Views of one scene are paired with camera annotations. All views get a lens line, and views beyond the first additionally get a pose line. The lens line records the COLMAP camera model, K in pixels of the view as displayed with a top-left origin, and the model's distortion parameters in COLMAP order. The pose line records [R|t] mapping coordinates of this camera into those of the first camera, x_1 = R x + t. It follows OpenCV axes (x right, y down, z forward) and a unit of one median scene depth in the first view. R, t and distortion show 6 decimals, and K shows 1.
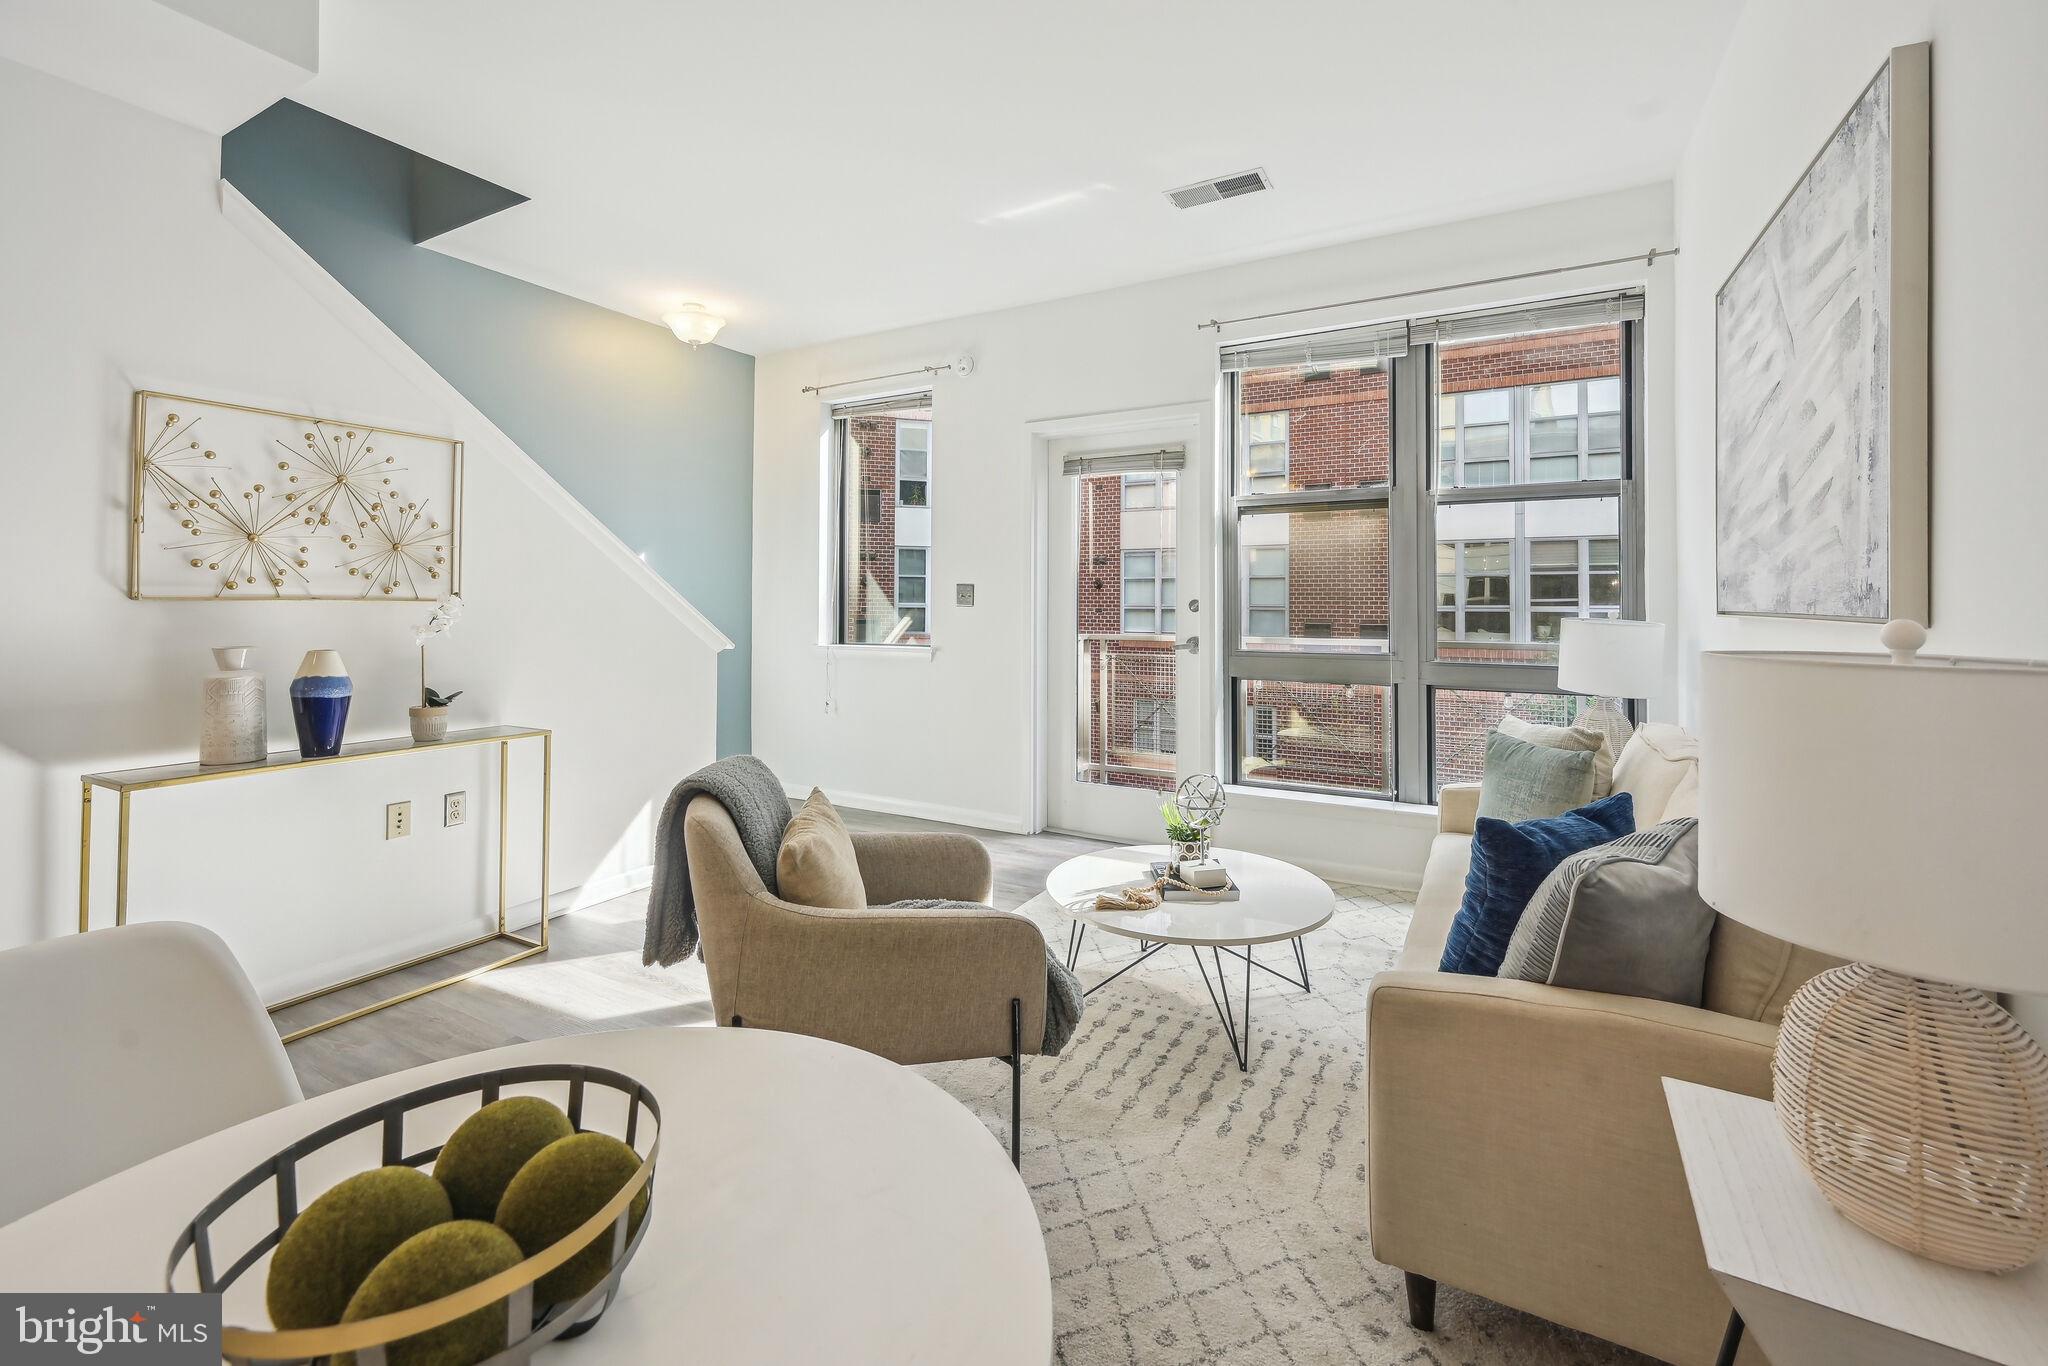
lens RADIAL K [[849.0, 0, 1027.7], [0, 849.0, 594.6], [0, 0, 1]] dist [-0.001947, -0.000094]
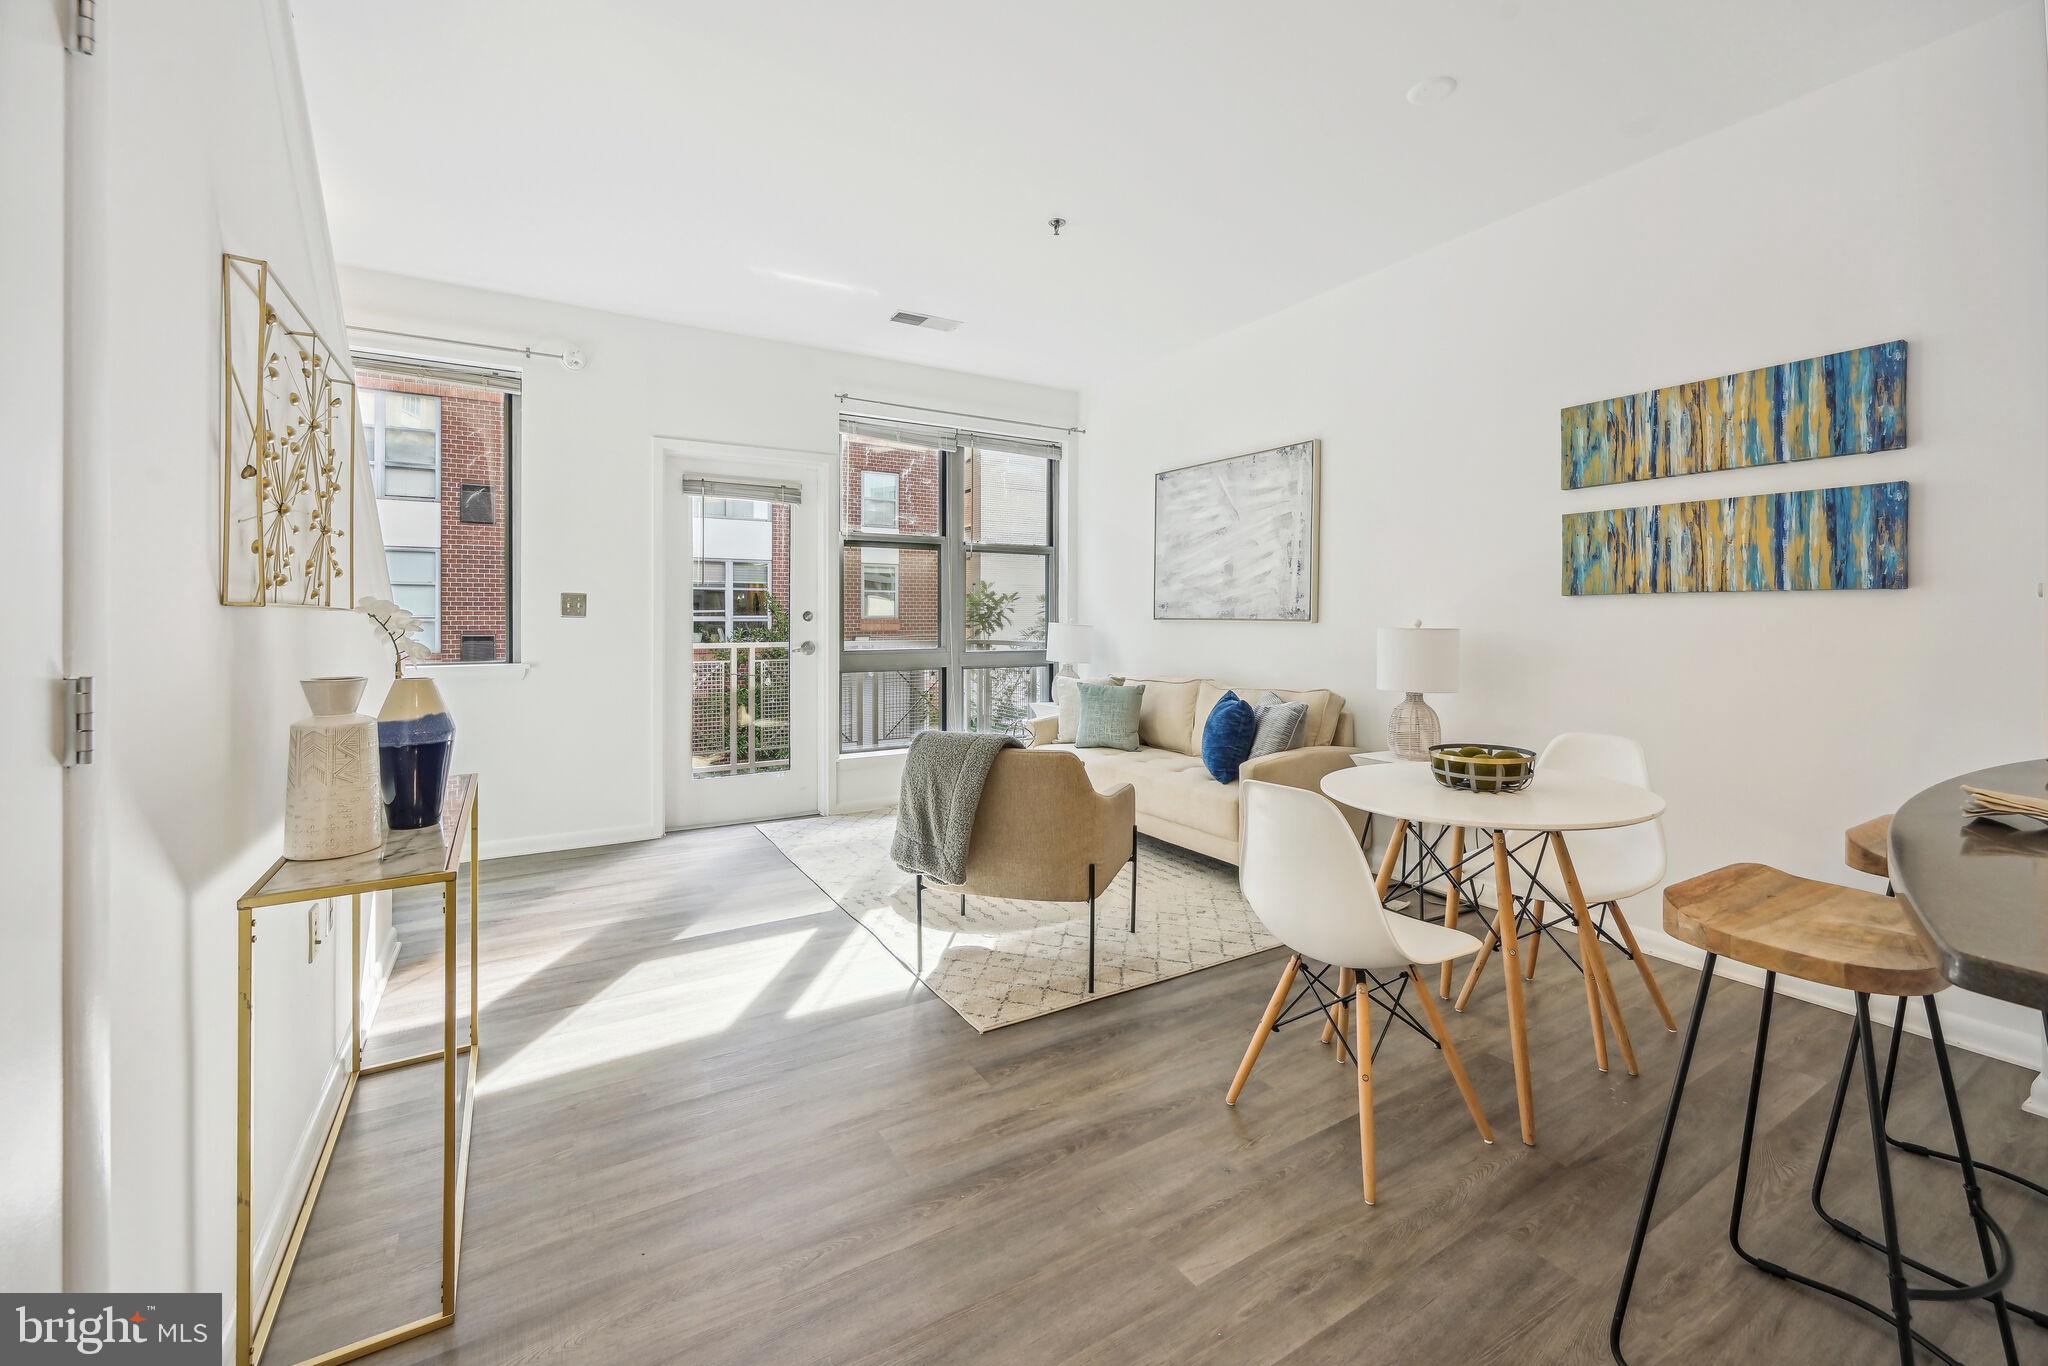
lens RADIAL K [[828.0, 0, 1030.3], [0, 828.0, 618.0], [0, 0, 1]] dist [-0.000792, -0.000109]
pose [[0.494864, -0.003833, 0.868962, -0.870358], [-0.009856, 0.999901, 0.010023, 0.000567], [-0.868915, -0.013525, 0.494777, 0.154388]]
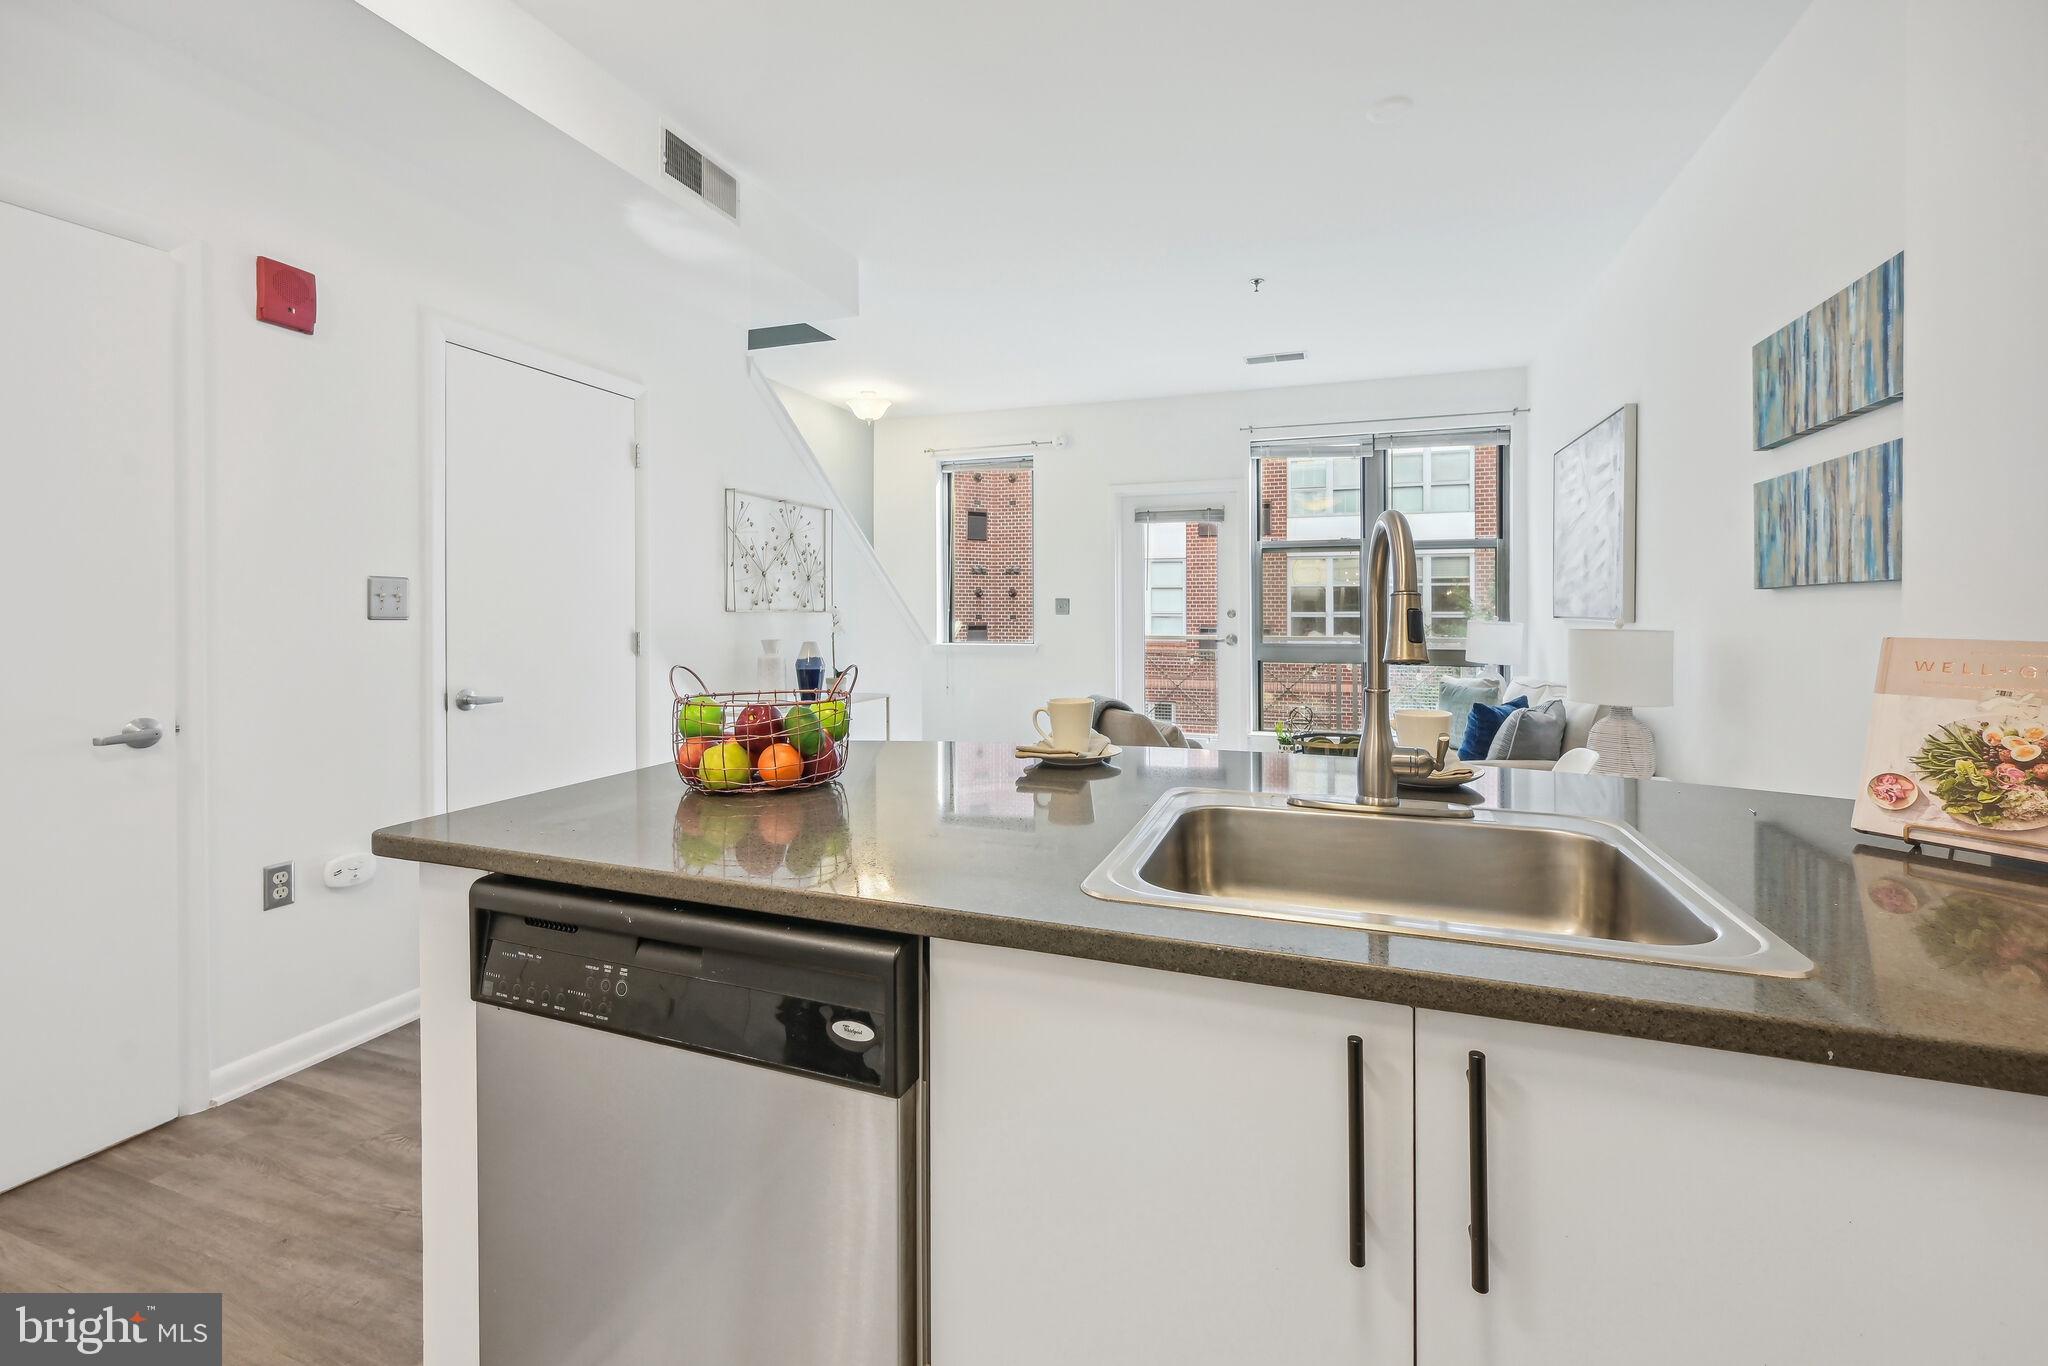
lens RADIAL K [[859.0, 0, 1033.3], [0, 859.0, 609.2], [0, 0, 1]] dist [0.000952, 0.000144]
pose [[0.985868, -0.001862, 0.167512, -0.502399], [0.000399, 0.999961, 0.008768, -0.010588], [-0.167522, -0.008577, 0.985831, -0.538831]]
